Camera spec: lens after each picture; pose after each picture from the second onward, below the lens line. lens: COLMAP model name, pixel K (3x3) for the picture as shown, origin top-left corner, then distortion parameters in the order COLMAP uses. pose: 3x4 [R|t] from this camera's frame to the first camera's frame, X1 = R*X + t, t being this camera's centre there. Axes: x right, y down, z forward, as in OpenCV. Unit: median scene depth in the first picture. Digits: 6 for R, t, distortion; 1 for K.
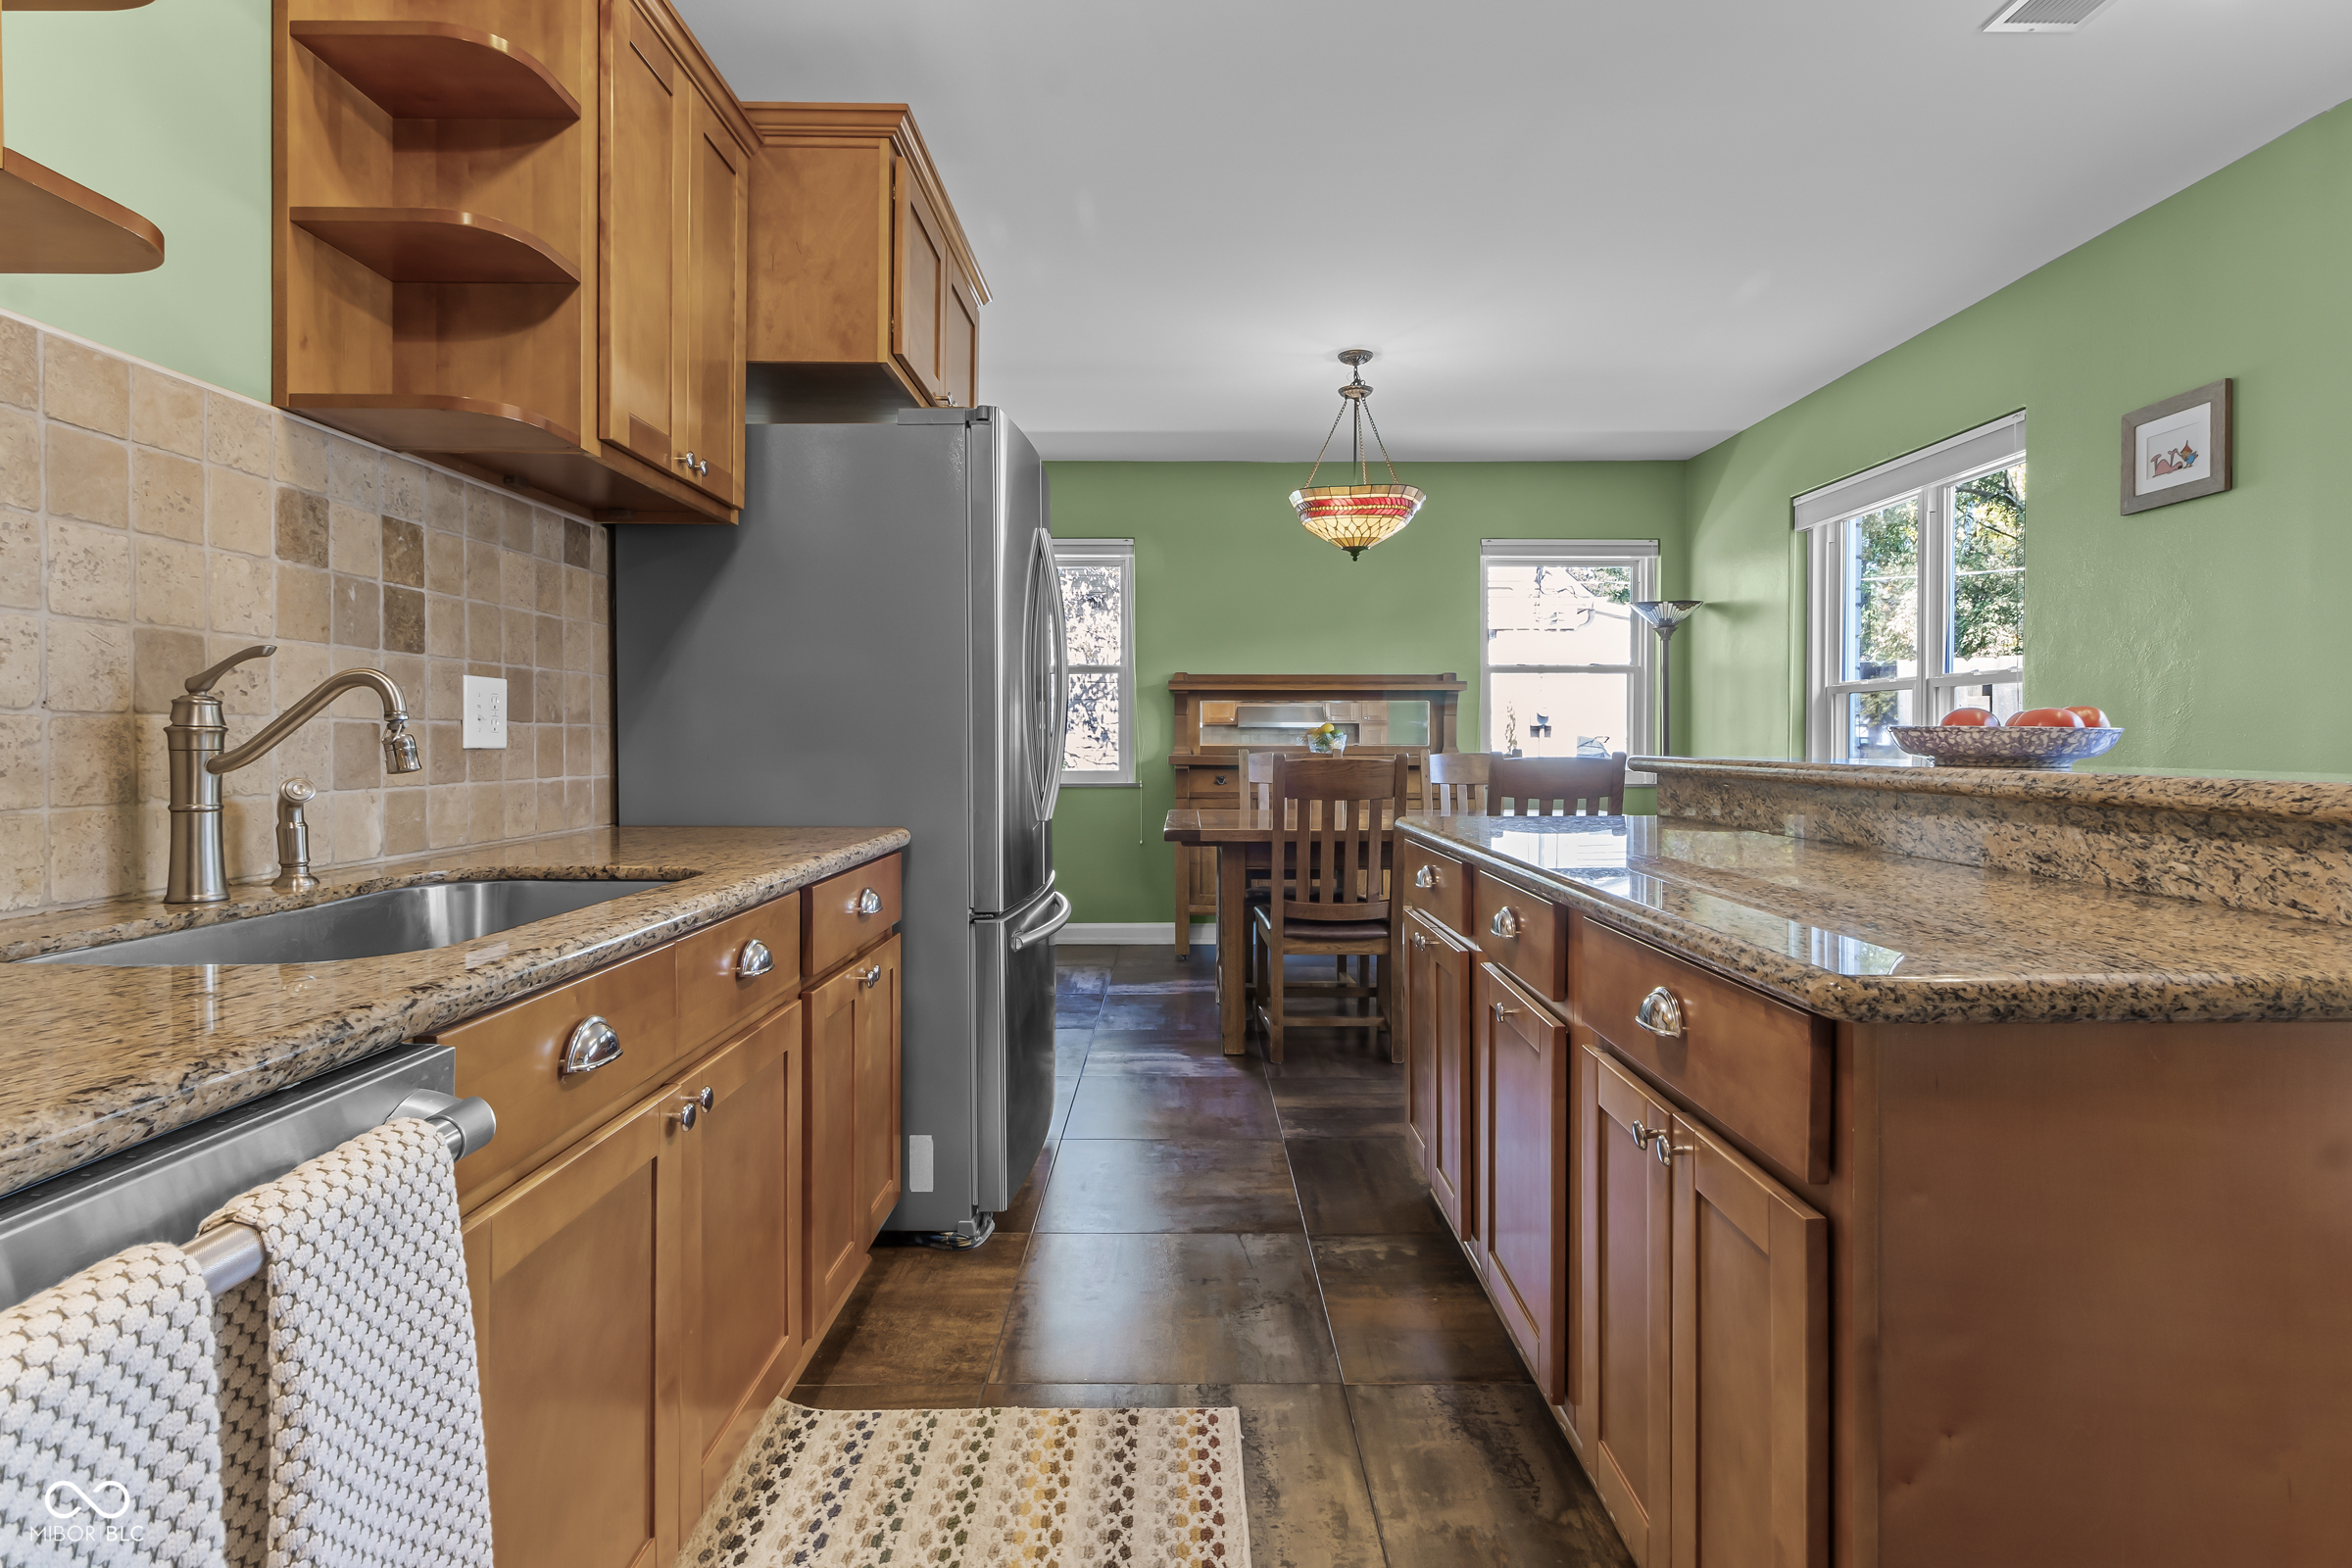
lens RADIAL K [[1200.8, 0, 1165.1], [0, 1200.8, 757.6], [0, 0, 1]] dist [-0.000885, -0.001755]
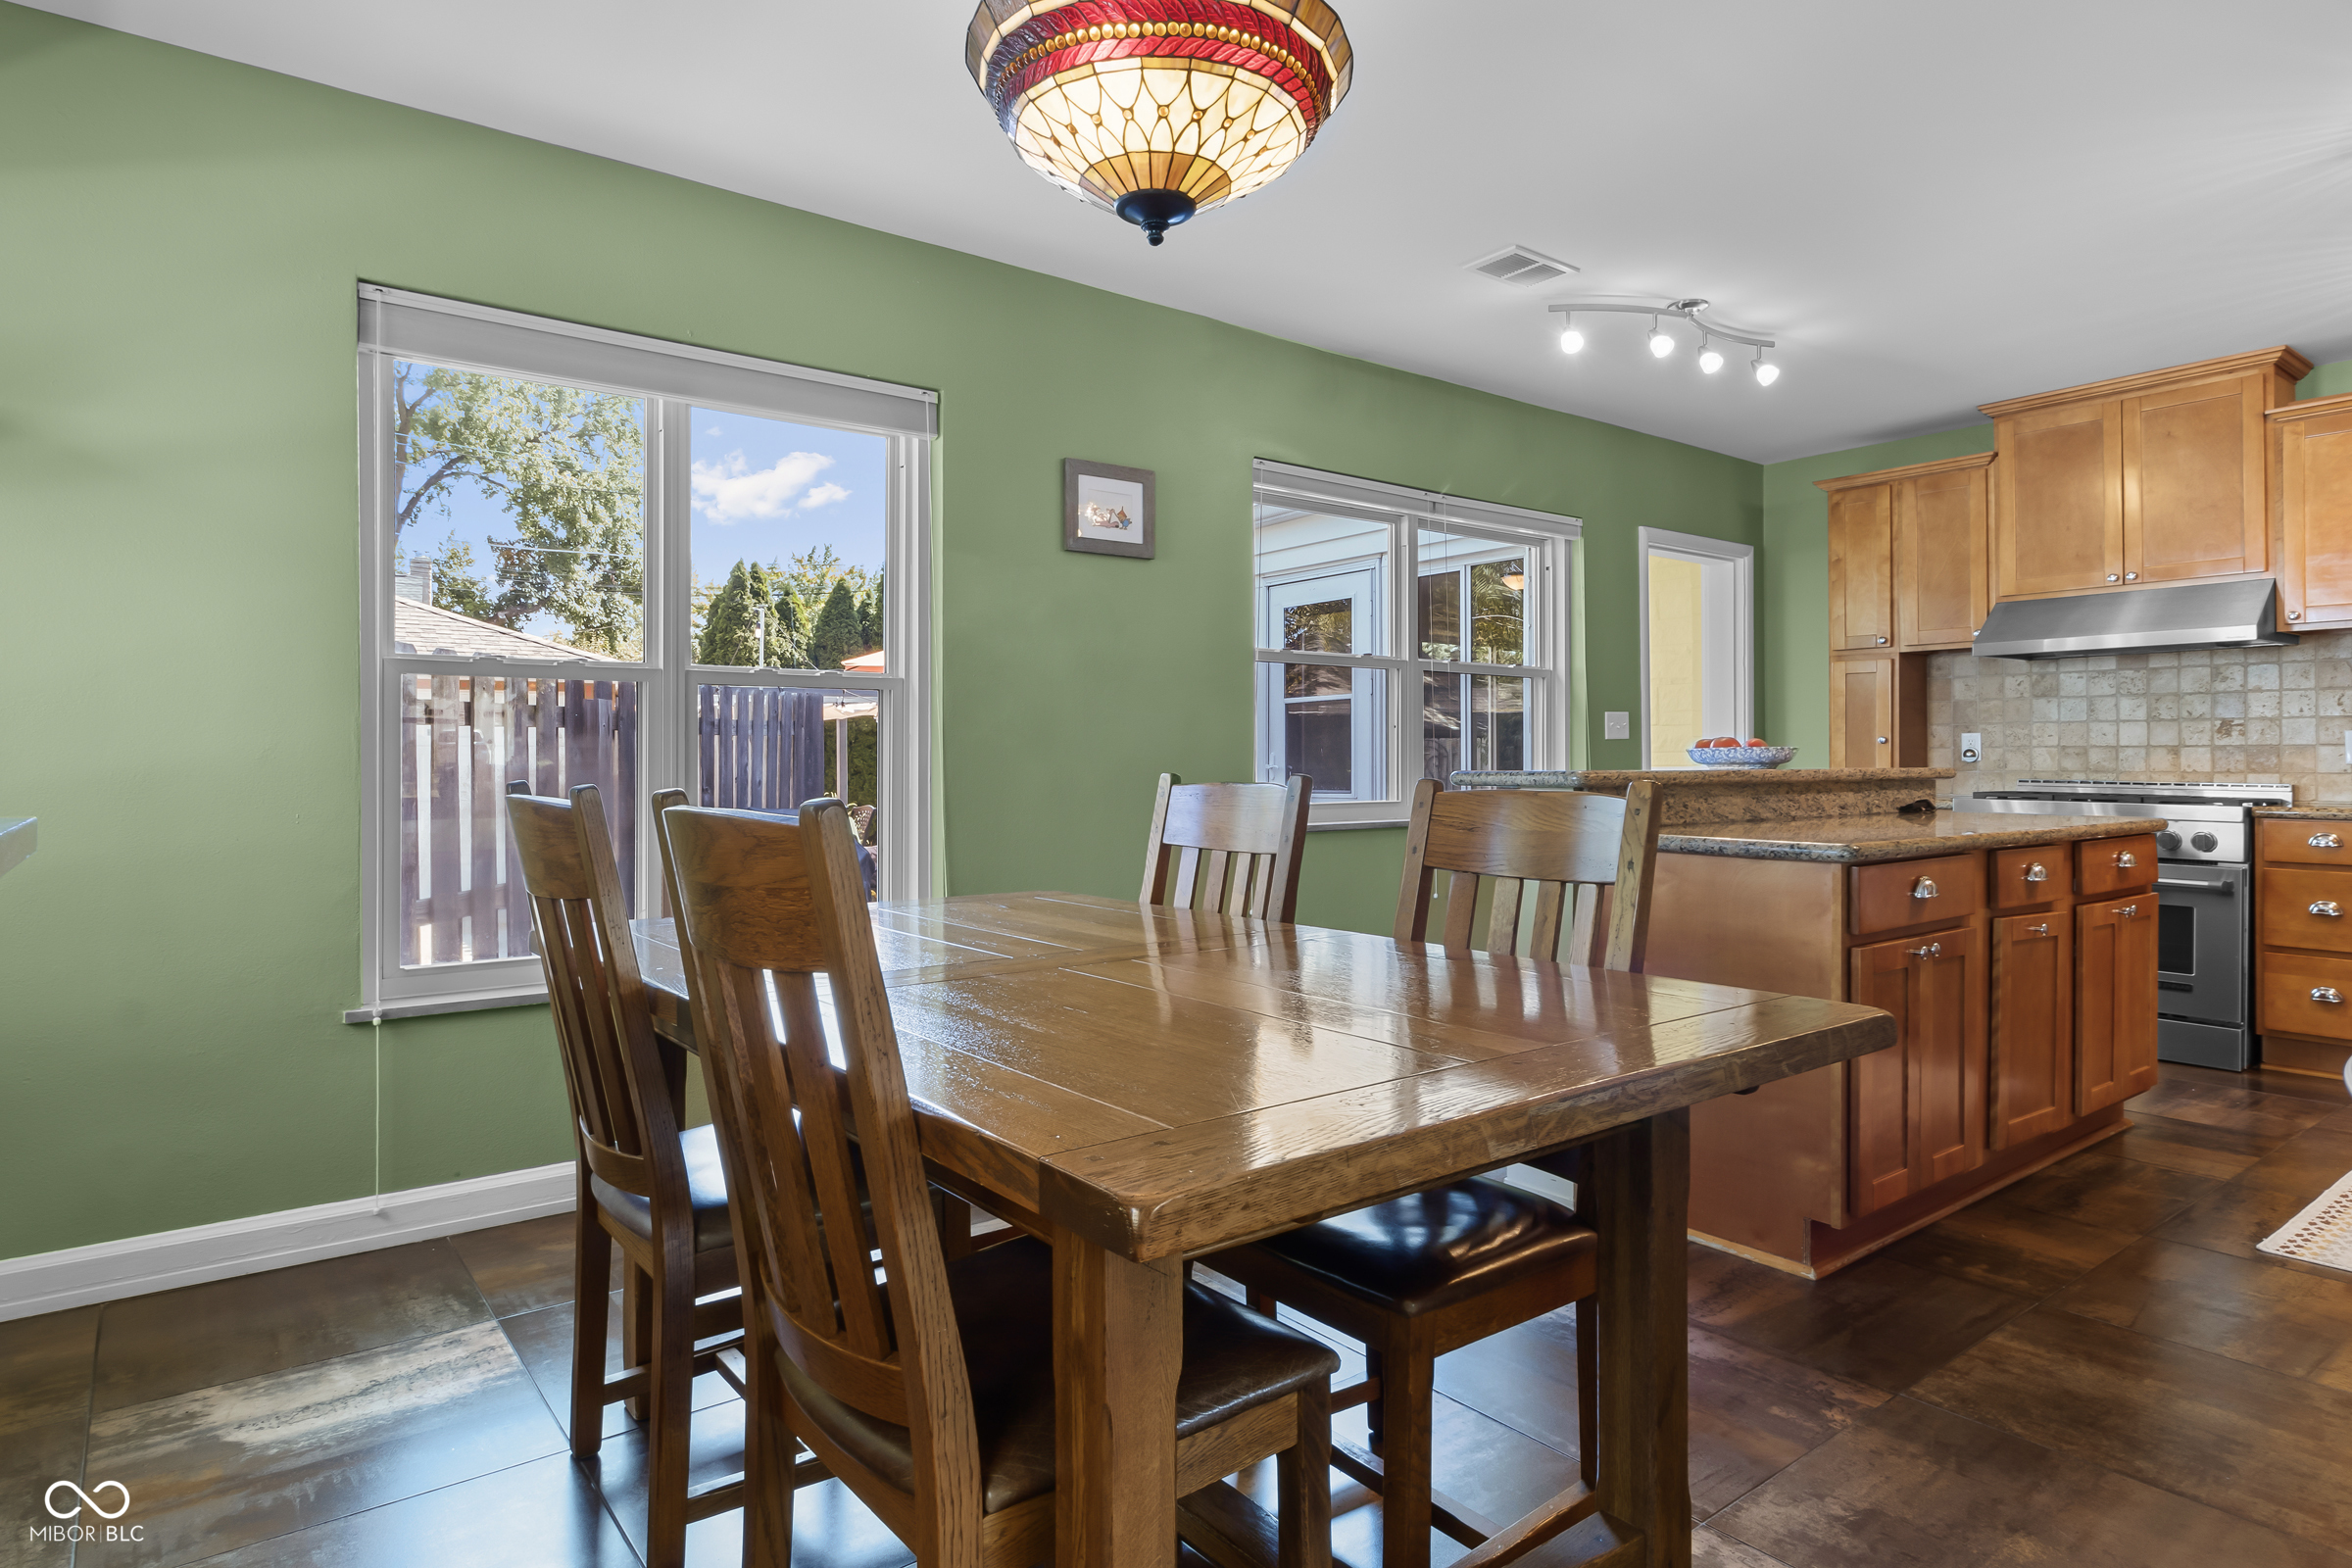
lens RADIAL K [[1286.2, 0, 1230.9], [0, 1286.2, 743.8], [0, 0, 1]] dist [0.018436, -0.007075]
pose [[-0.632564, 0.009365, 0.774451, -0.314351], [0.013991, 0.999902, -0.000664, -0.036861], [-0.774381, 0.010415, -0.632633, 2.559004]]
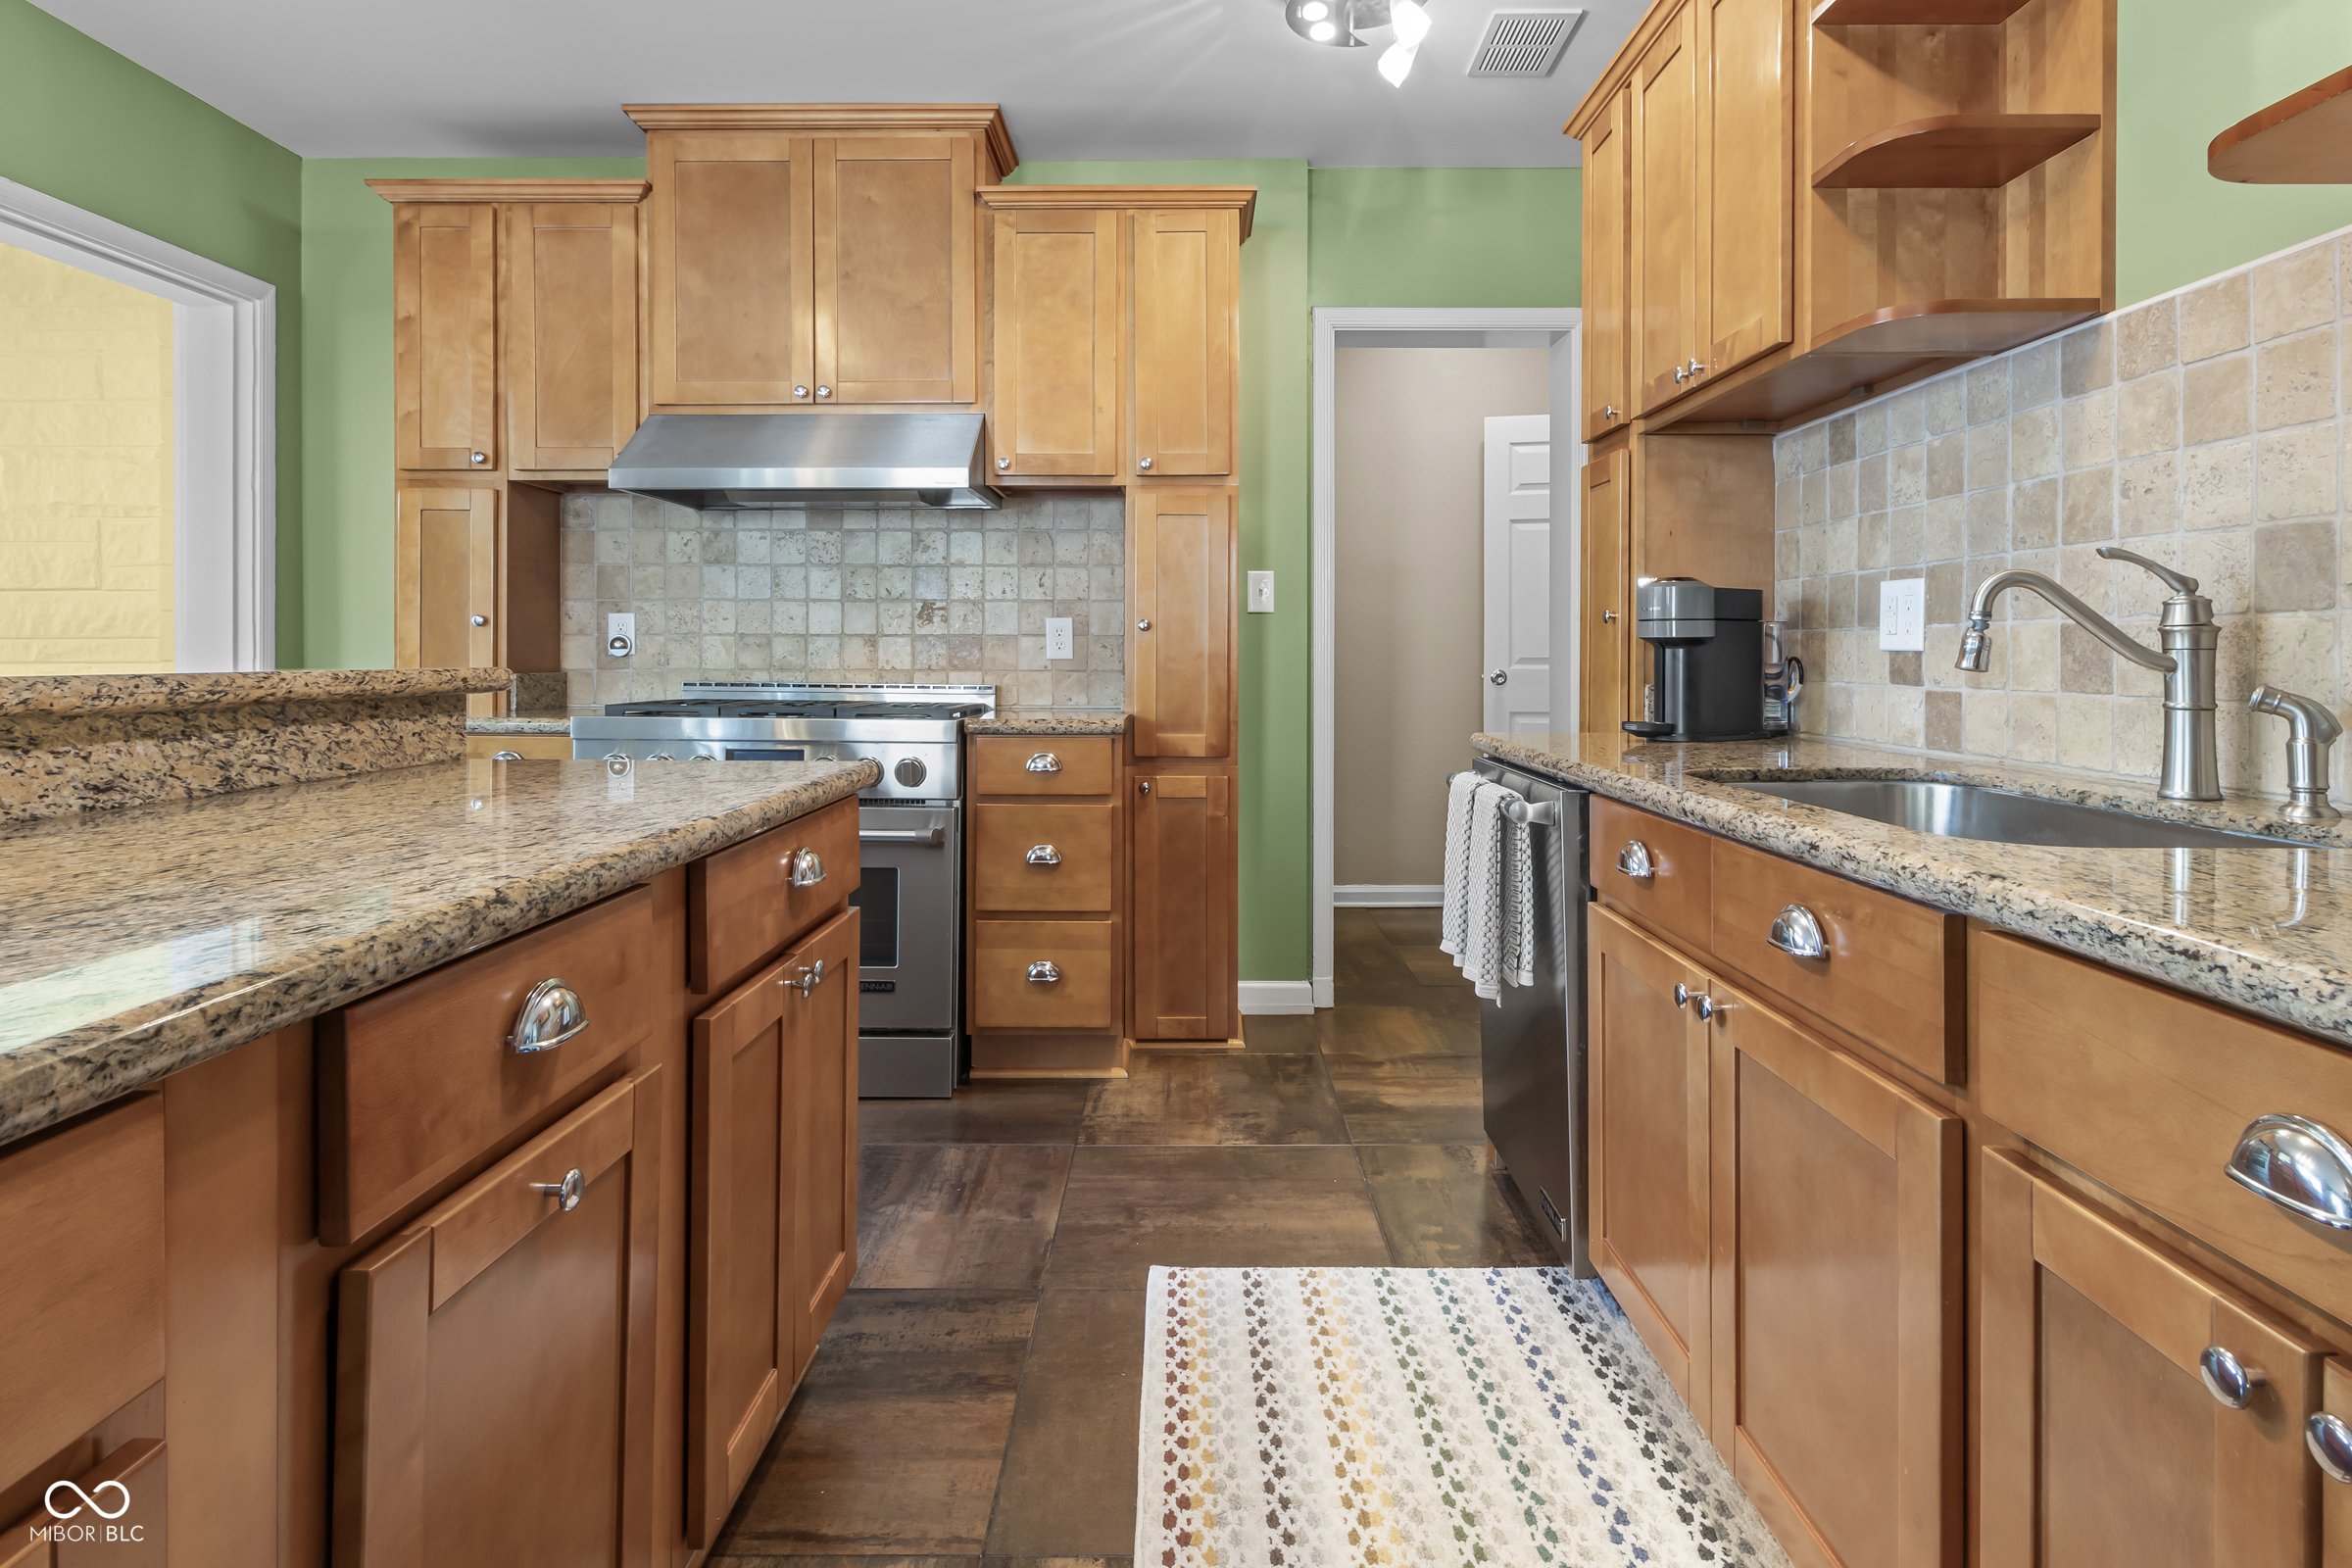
lens RADIAL K [[1200.8, 0, 1185.3], [0, 1200.8, 665.6], [0, 0, 1]] dist [-0.000885, -0.001755]
pose [[-0.999947, -0.001671, -0.010204, 0.029286], [-0.001946, 0.999632, 0.027067, -0.012786], [0.010155, 0.027085, -0.999582, 1.329790]]
